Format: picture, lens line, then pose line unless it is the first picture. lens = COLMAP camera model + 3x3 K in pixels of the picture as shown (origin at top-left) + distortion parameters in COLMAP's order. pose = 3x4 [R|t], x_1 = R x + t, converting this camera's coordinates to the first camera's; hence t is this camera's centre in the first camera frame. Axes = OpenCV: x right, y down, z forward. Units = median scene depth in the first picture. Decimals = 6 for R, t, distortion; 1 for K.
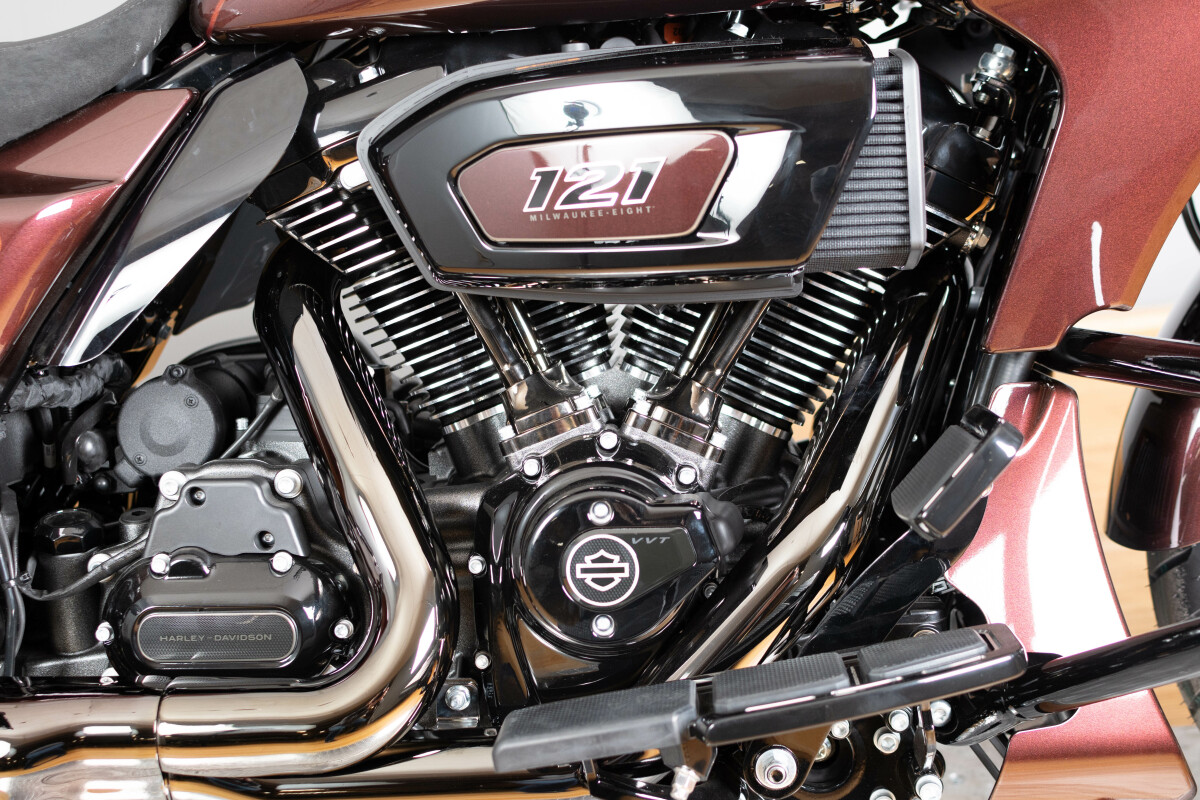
lens RADIAL K [[1822.4, 0, 600.0], [0, 1822.4, 400.0], [0, 0, 1]] dist [0.004679, 0.028772]
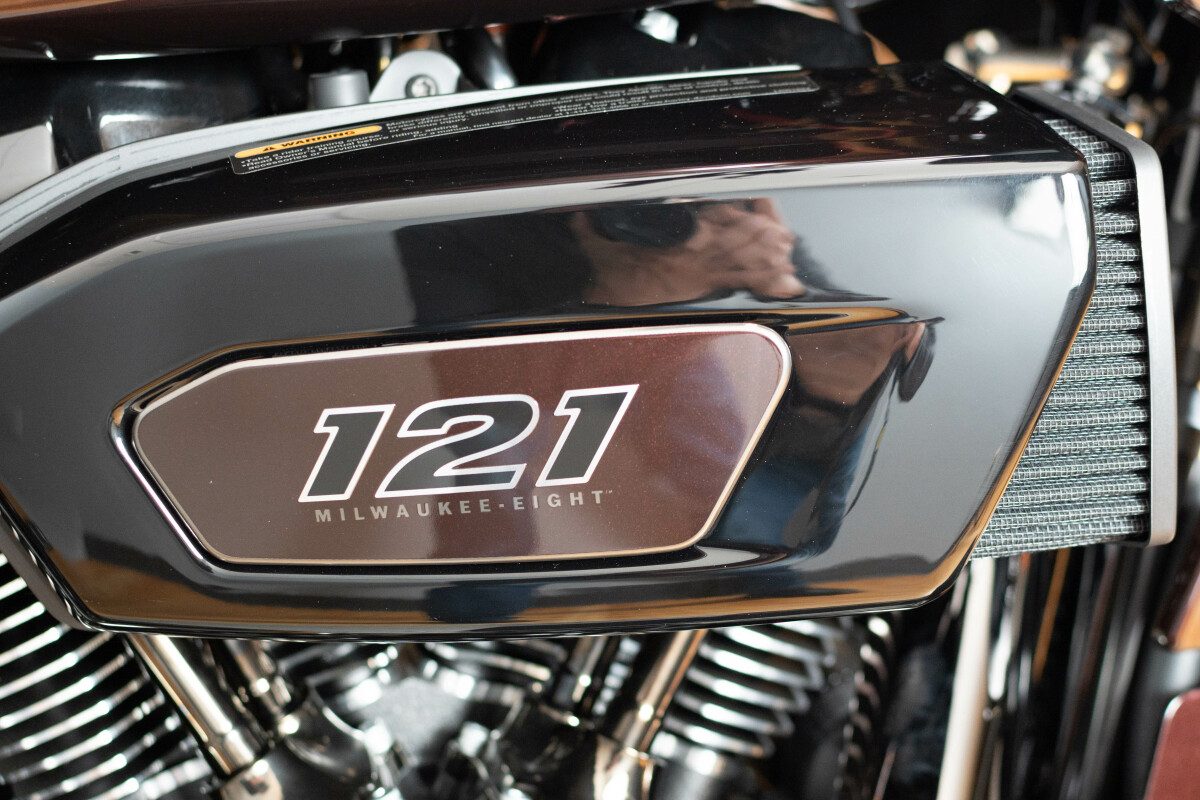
lens RADIAL K [[2165.1, 0, 600.0], [0, 2165.1, 400.0], [0, 0, 1]] dist [0.062970, 0.127595]
pose [[0.964042, -0.070173, 0.256316, -0.098143], [0.048599, 0.994795, 0.089560, -0.160884], [-0.261267, -0.073883, 0.962435, 0.449930]]
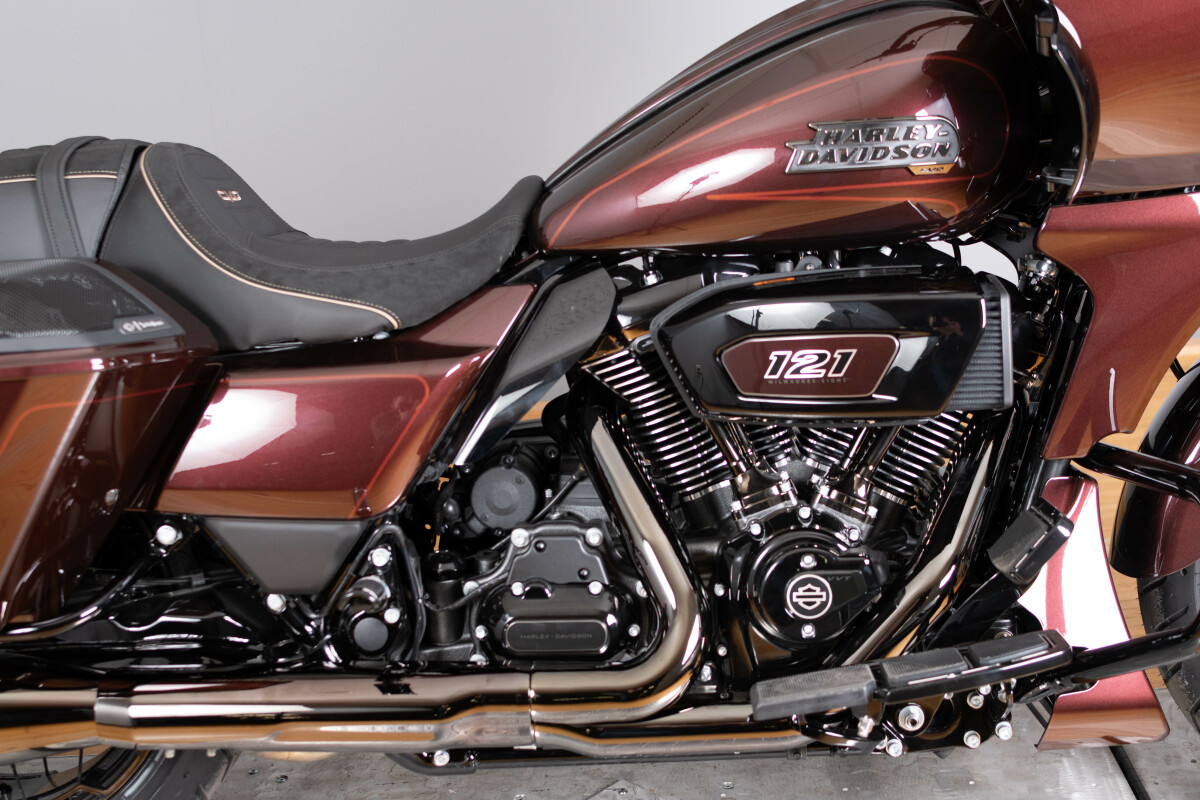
lens RADIAL K [[1822.4, 0, 600.0], [0, 1822.4, 400.0], [0, 0, 1]] dist [0.004679, 0.028772]
pose [[0.999736, 0.002586, 0.022835, -0.212576], [-0.003163, 0.999676, 0.025256, -0.116740], [-0.022762, -0.025322, 0.999420, -0.587960]]
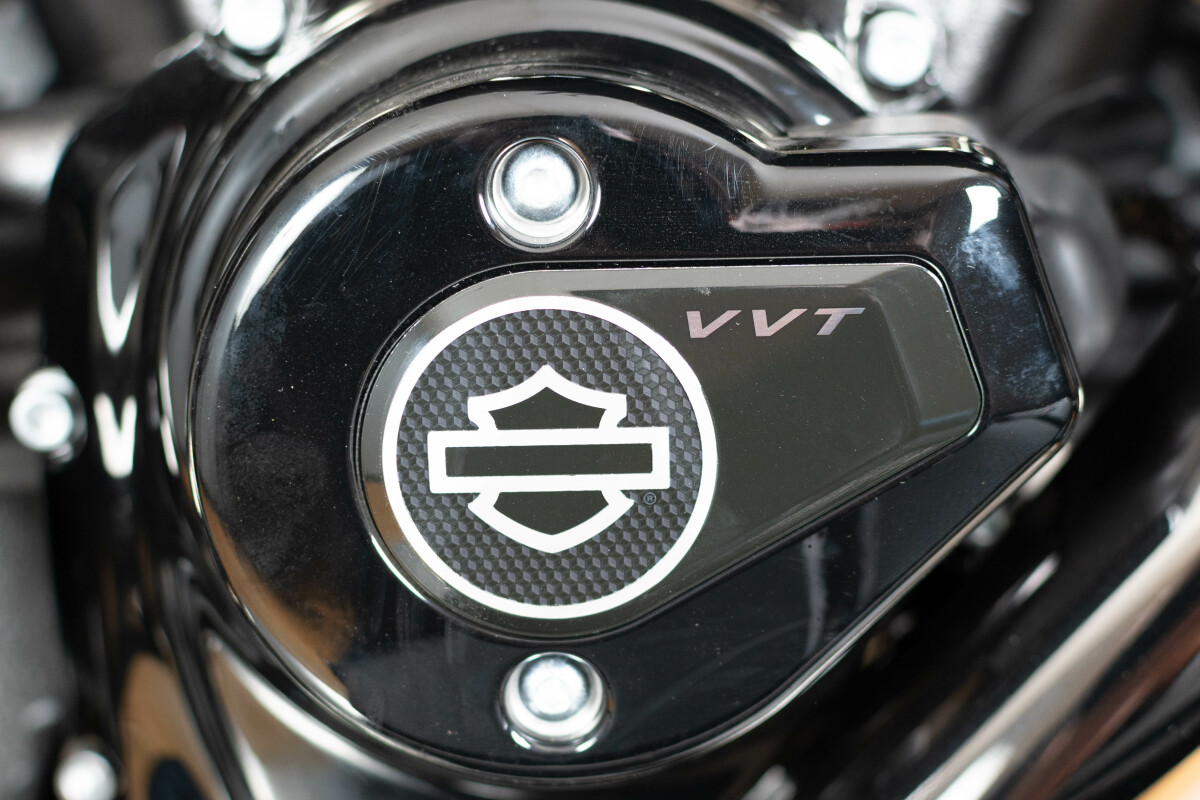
lens RADIAL K [[2165.1, 0, 600.0], [0, 2165.1, 400.0], [0, 0, 1]] dist [0.062970, 0.127595]
pose [[0.999931, -0.001429, 0.011655, 0.004269], [-0.000171, 0.990687, 0.136158, 0.049017], [-0.011741, -0.136150, 0.990619, 0.711364]]
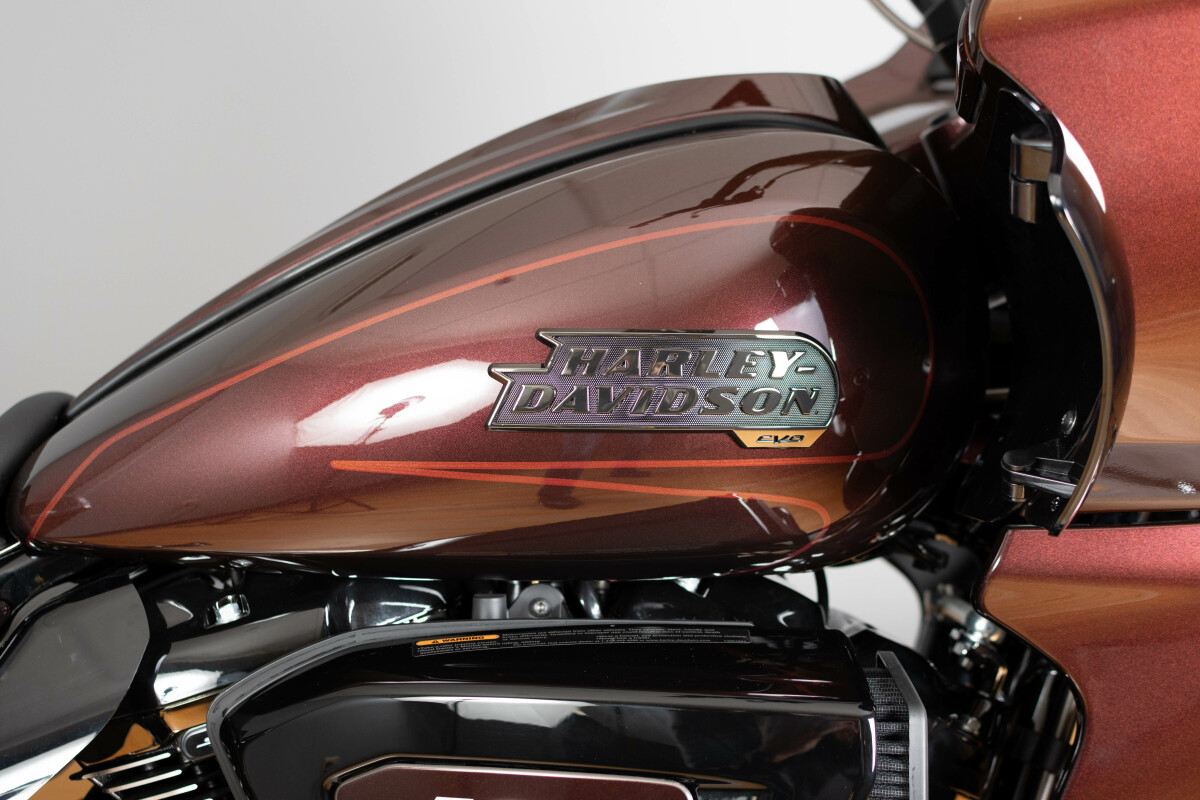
lens RADIAL K [[1822.4, 0, 600.0], [0, 1822.4, 400.0], [0, 0, 1]] dist [0.004679, 0.028772]
pose [[0.993015, 0.070109, 0.094900, -0.048646], [-0.061942, 0.994331, -0.086429, -0.217707], [-0.100422, 0.079947, 0.991728, 0.187424]]
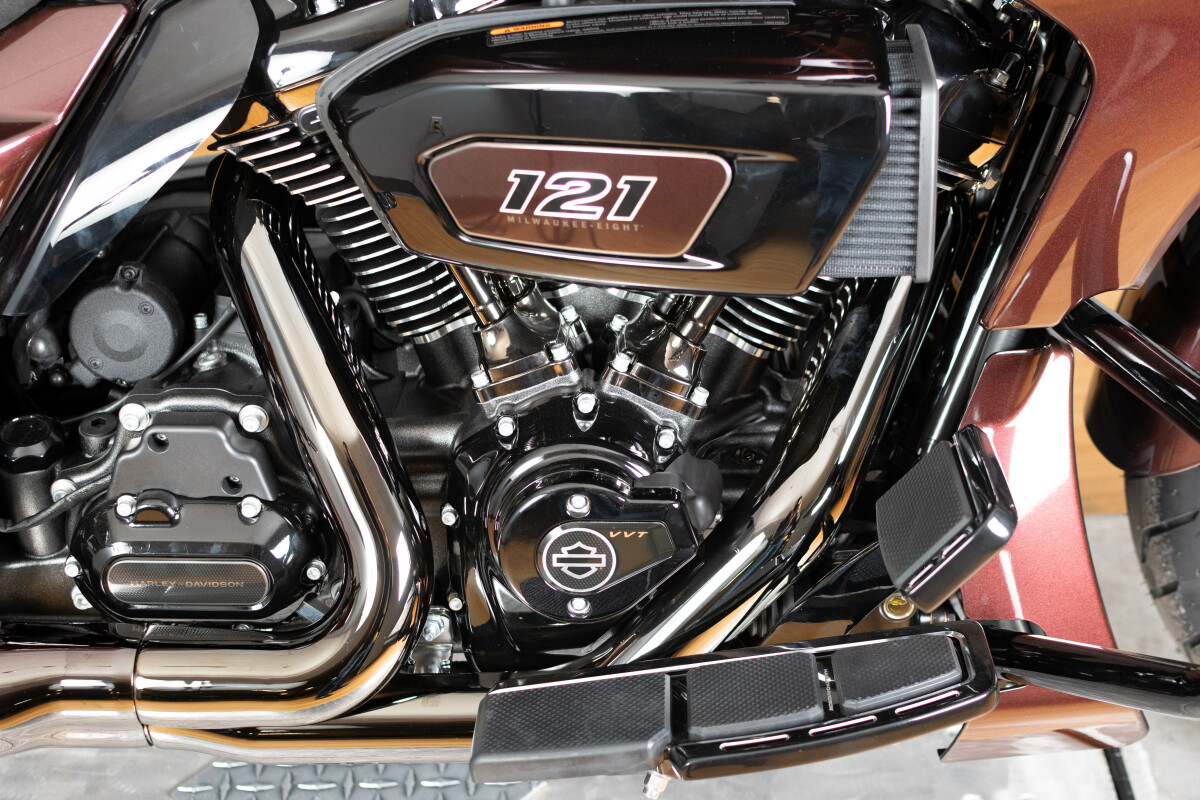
lens RADIAL K [[1822.4, 0, 600.0], [0, 1822.4, 400.0], [0, 0, 1]] dist [0.004679, 0.028772]
pose [[0.999542, 0.012311, 0.027660, -0.014961], [-0.020497, 0.947551, 0.318948, -0.289779], [-0.022283, -0.319369, 0.947369, 0.087861]]
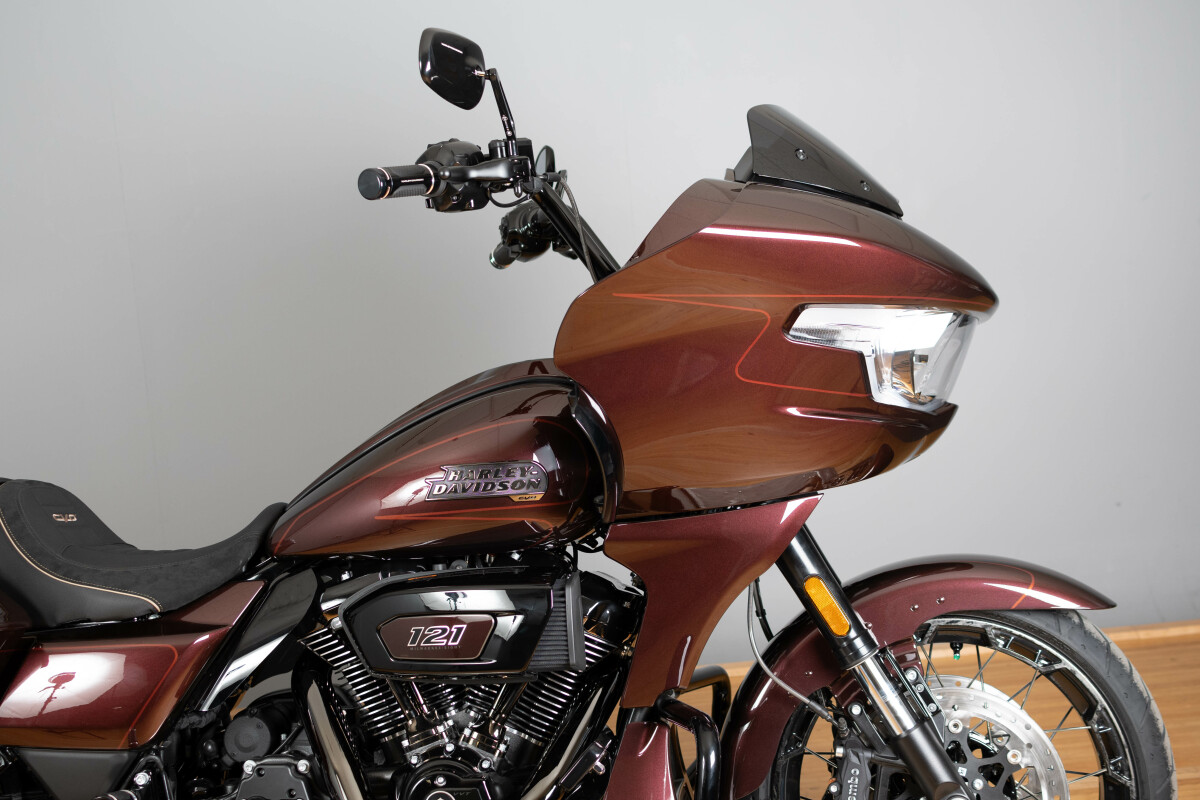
lens RADIAL K [[1822.4, 0, 600.0], [0, 1822.4, 400.0], [0, 0, 1]] dist [0.004679, 0.028772]
pose [[0.999405, 0.001029, -0.034463, 0.260281], [-0.006249, 0.988407, -0.151700, -0.059245], [0.033907, 0.151825, 0.987826, -1.214393]]
